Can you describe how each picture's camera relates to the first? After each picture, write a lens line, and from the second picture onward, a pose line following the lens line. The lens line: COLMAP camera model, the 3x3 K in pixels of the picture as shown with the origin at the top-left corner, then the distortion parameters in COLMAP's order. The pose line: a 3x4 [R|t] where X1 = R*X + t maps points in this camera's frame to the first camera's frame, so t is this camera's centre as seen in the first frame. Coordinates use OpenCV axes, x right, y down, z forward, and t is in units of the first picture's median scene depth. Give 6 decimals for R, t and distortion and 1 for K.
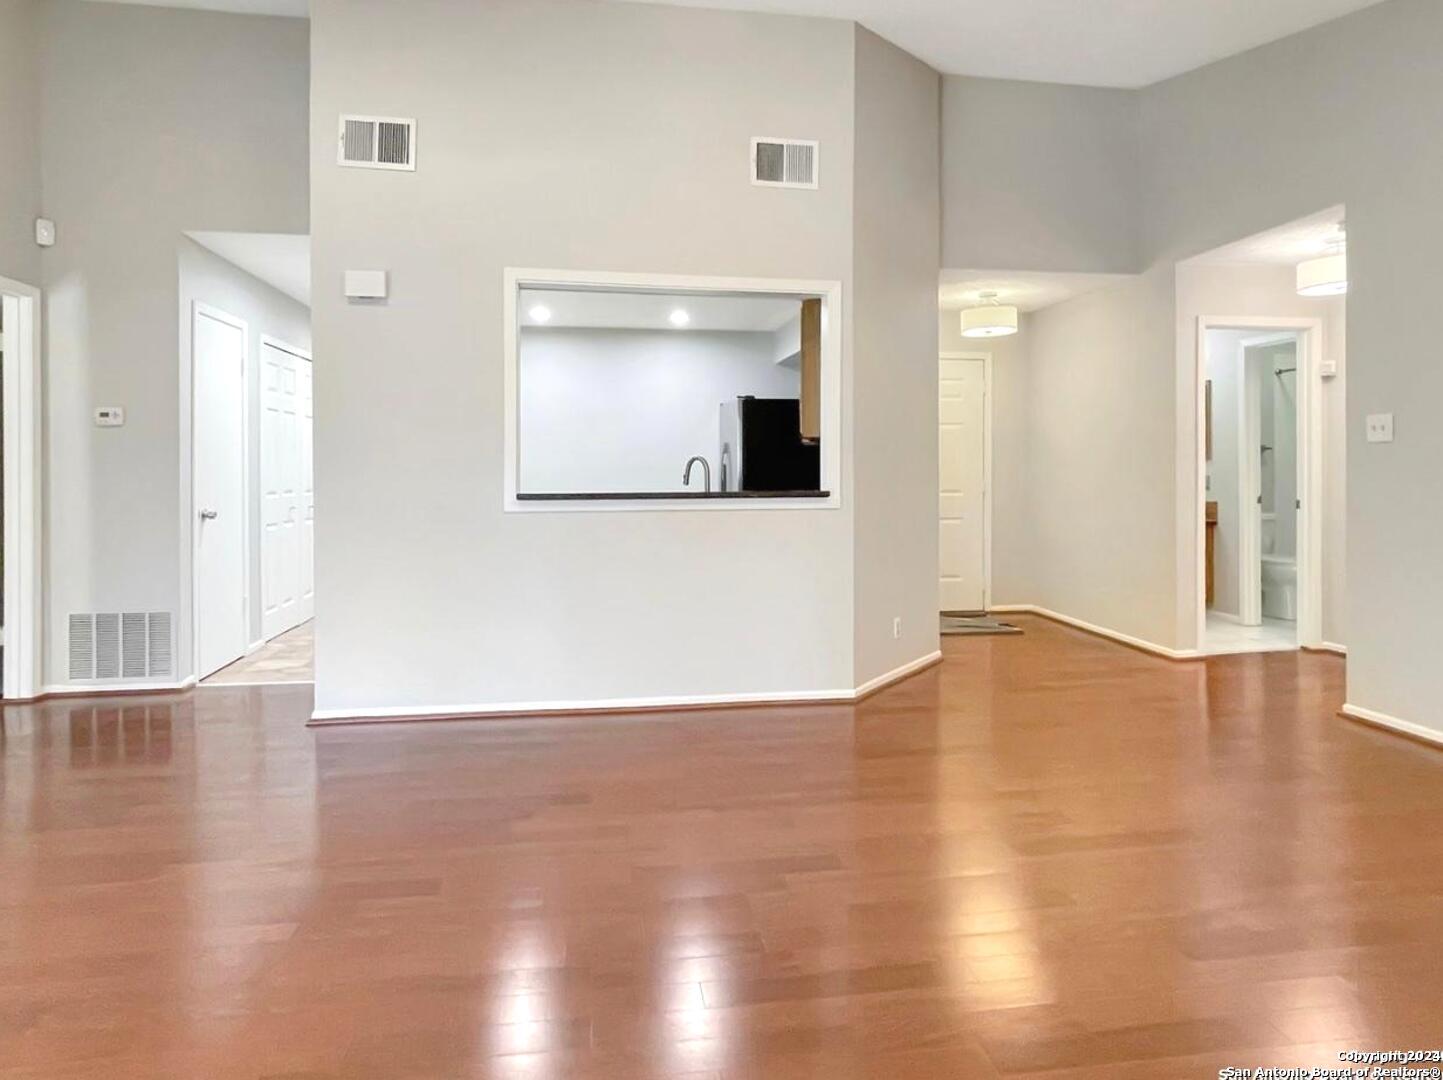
lens RADIAL K [[925.2, 0, 722.9], [0, 925.2, 479.3], [0, 0, 1]] dist [-0.004104, 0.003941]
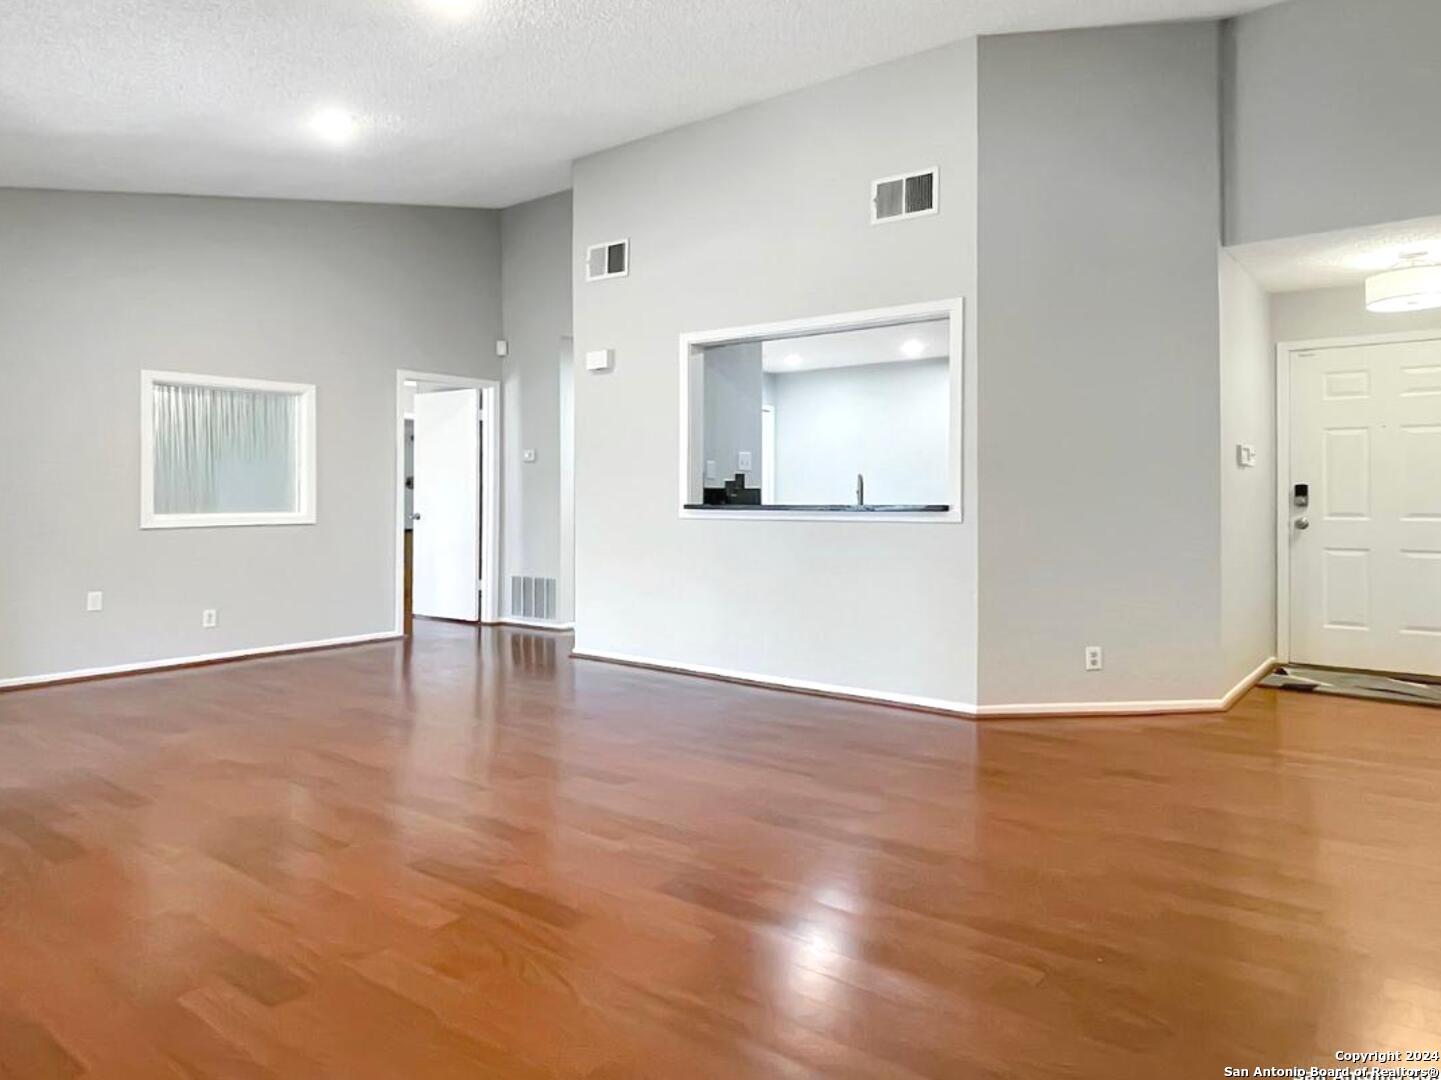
lens RADIAL K [[947.7, 0, 720.4], [0, 947.7, 509.6], [0, 0, 1]] dist [-0.001675, 0.000351]
pose [[0.682559, 0.012486, -0.730724, 0.776536], [-0.002787, 0.999891, 0.014482, 0.001584], [0.730825, -0.007848, 0.682520, 0.111029]]
